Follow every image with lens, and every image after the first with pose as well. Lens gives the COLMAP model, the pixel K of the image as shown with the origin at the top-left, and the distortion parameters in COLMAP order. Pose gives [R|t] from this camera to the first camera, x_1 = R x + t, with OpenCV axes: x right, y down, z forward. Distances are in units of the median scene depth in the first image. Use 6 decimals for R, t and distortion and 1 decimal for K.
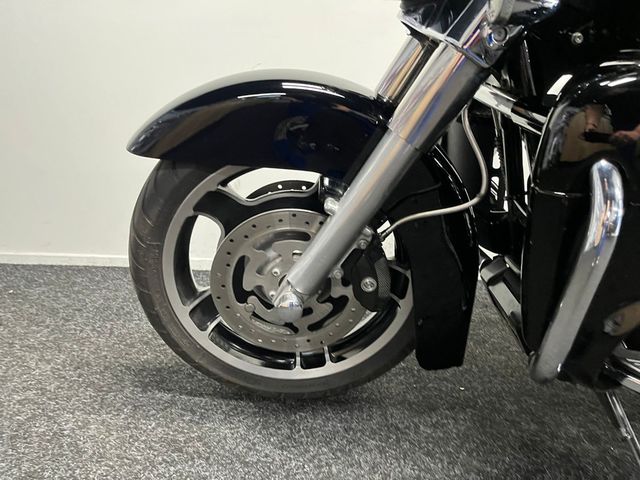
lens RADIAL K [[489.2, 0, 320.6], [0, 489.2, 226.2], [0, 0, 1]] dist [0.044692, 0.000056]
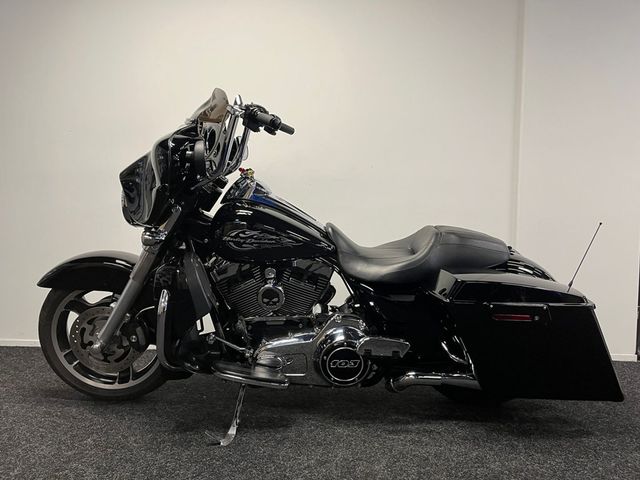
lens RADIAL K [[479.9, 0, 328.6], [0, 479.9, 241.7], [0, 0, 1]] dist [0.098195, -0.124826]
pose [[0.999699, -0.014945, -0.019448, 1.027873], [0.010986, 0.981772, -0.189744, 0.108951], [0.021929, 0.189473, 0.981641, -1.299124]]
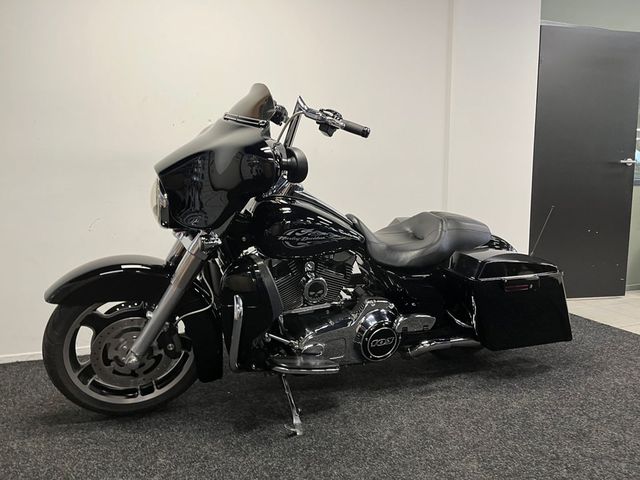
lens RADIAL K [[479.9, 0, 328.6], [0, 479.9, 241.7], [0, 0, 1]] dist [0.098195, -0.124826]
pose [[0.936750, -0.080748, 0.340558, 0.053522], [0.114784, 0.990085, -0.080973, -0.088970], [-0.330643, 0.114942, 0.936730, -1.295876]]
